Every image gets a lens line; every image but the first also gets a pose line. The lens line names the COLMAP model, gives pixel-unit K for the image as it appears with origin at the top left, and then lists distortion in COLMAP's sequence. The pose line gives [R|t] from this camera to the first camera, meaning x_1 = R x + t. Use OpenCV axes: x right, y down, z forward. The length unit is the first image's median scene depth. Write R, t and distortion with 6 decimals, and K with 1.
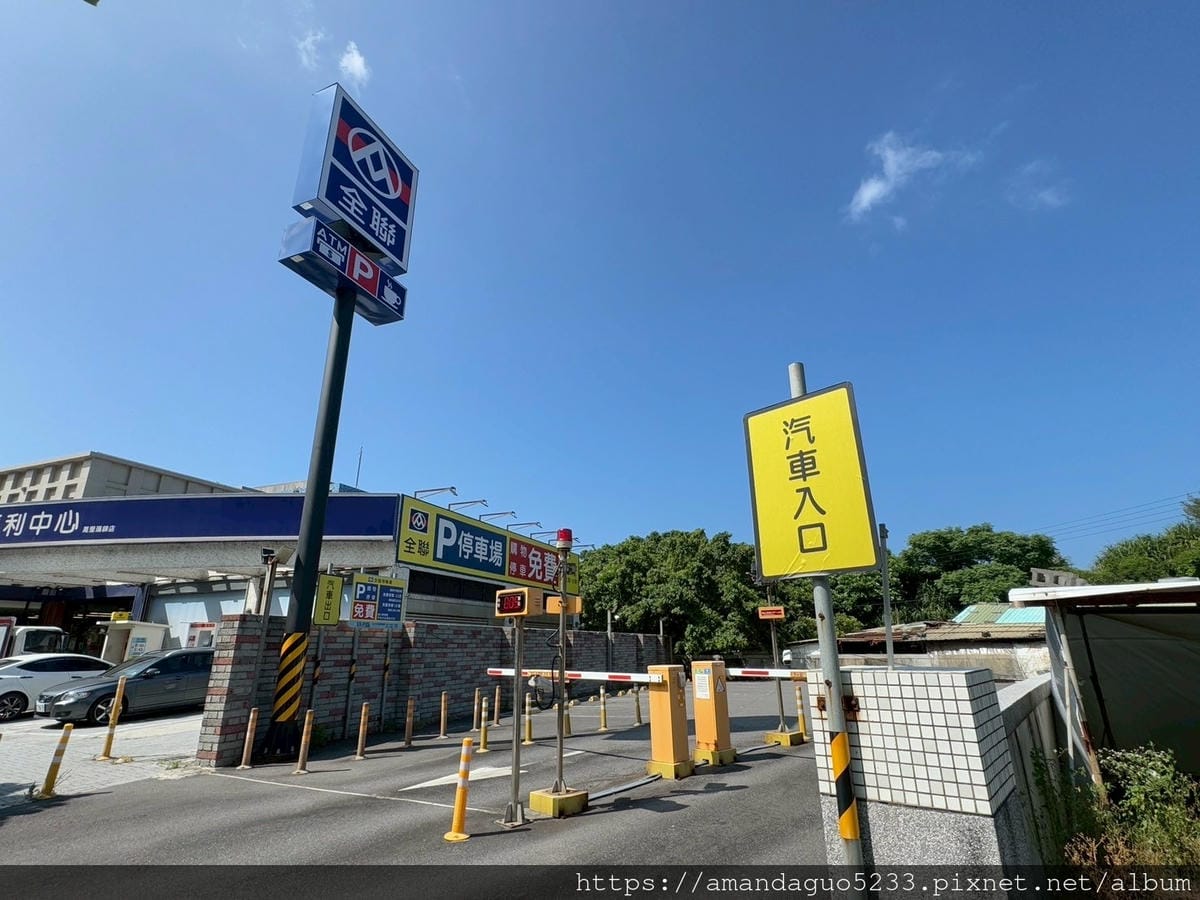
lens RADIAL K [[583.7, 0, 599.5], [0, 583.7, 450.2], [0, 0, 1]] dist [-0.013996, 0.000433]
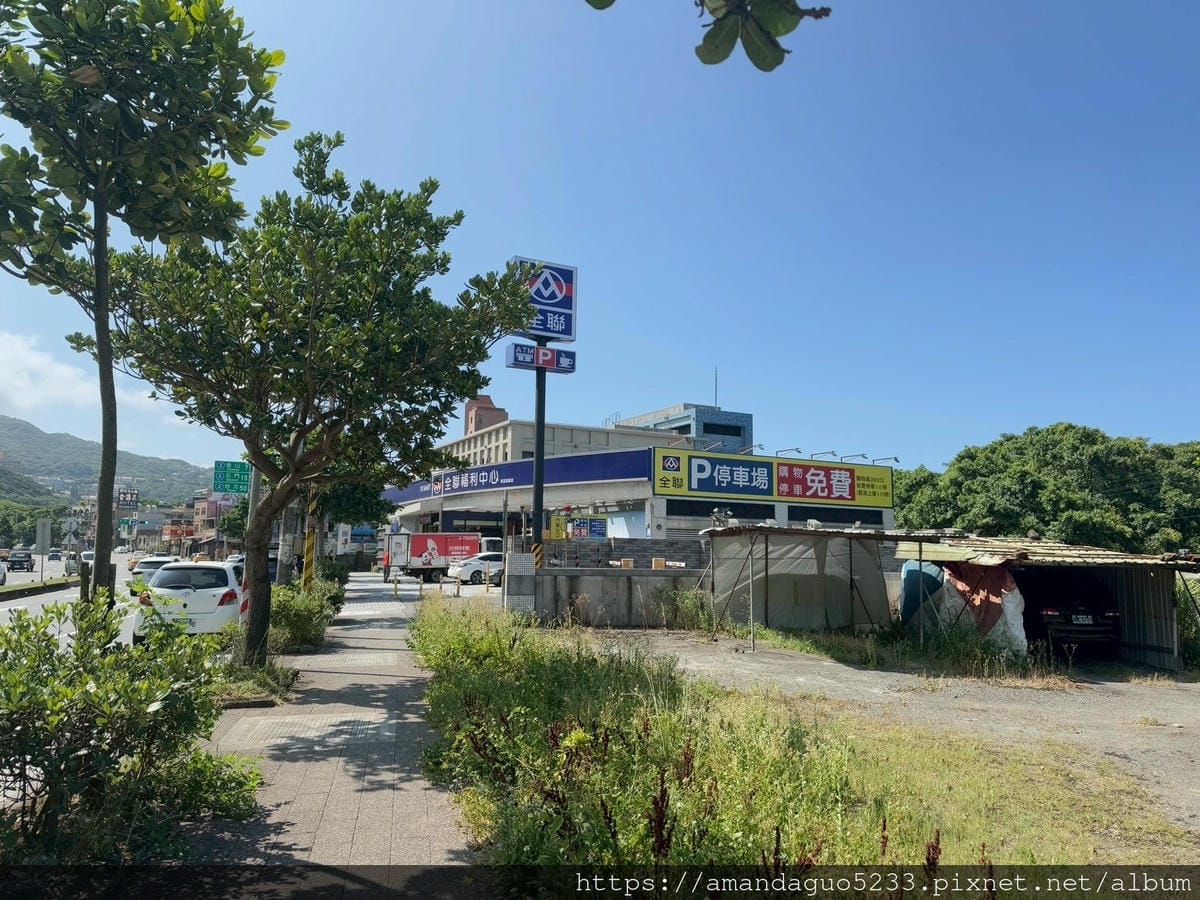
lens RADIAL K [[822.8, 0, 599.0], [0, 822.8, 451.7], [0, 0, 1]] dist [0.034743, -0.068457]
pose [[0.750006, -0.059195, -0.658777, 0.801226], [0.187936, 0.974008, 0.126442, -0.173869], [0.634170, -0.218640, 0.741637, -0.506854]]
